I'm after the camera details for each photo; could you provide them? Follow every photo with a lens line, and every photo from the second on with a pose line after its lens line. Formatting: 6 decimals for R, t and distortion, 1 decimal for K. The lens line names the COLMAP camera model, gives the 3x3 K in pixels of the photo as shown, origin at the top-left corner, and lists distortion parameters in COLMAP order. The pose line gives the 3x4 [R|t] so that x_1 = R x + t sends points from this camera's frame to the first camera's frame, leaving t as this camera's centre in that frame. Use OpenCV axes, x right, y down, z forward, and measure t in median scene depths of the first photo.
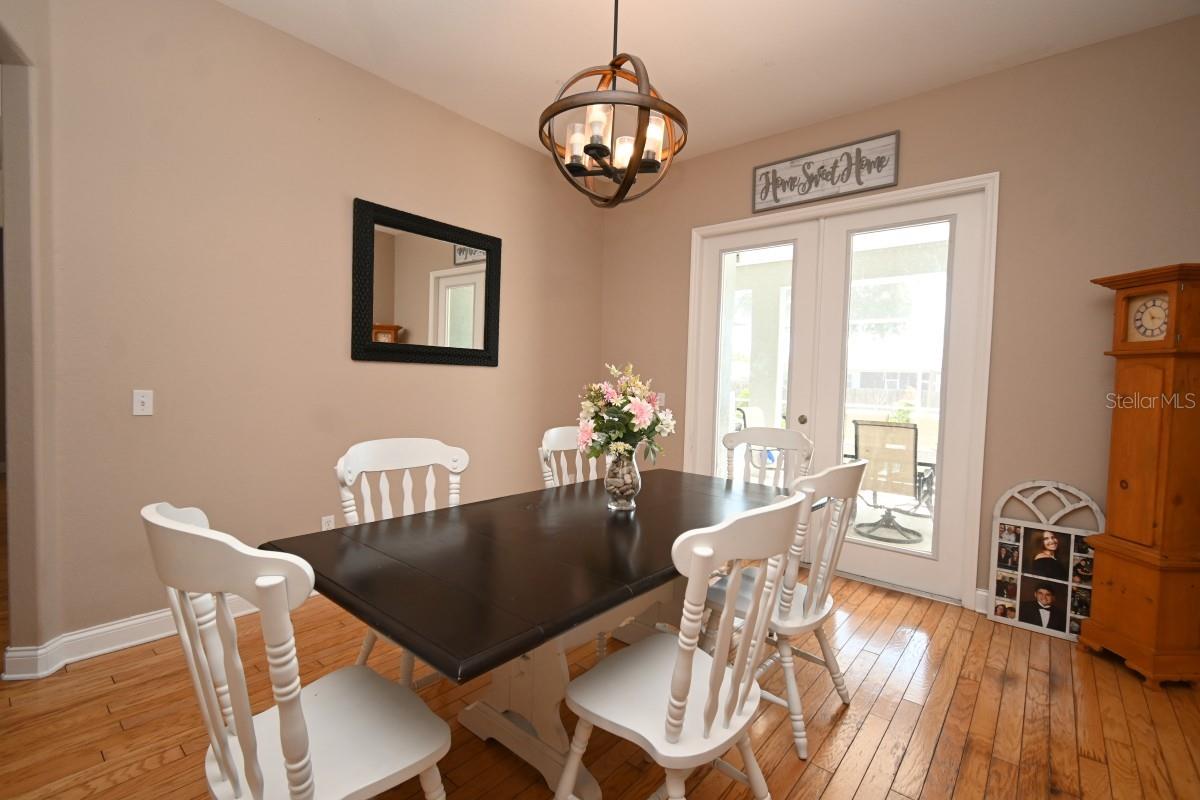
lens RADIAL K [[533.1, 0, 596.1], [0, 533.1, 399.9], [0, 0, 1]] dist [0.000514, -0.000648]
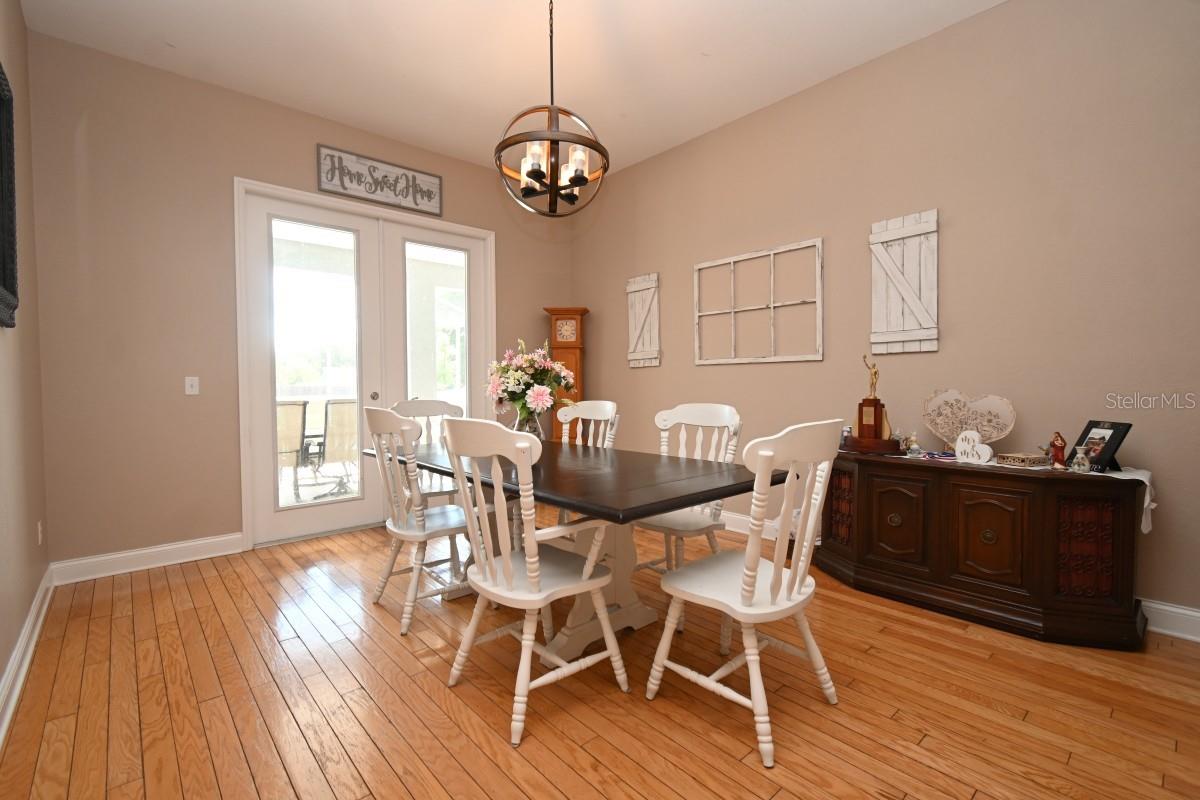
lens RADIAL K [[533.1, 0, 596.1], [0, 533.1, 399.9], [0, 0, 1]] dist [0.000514, -0.000648]
pose [[0.129702, -0.063208, 0.989536, -0.701996], [0.041966, 0.997422, 0.058211, 0.001289], [-0.990665, 0.033977, 0.132020, 0.410294]]
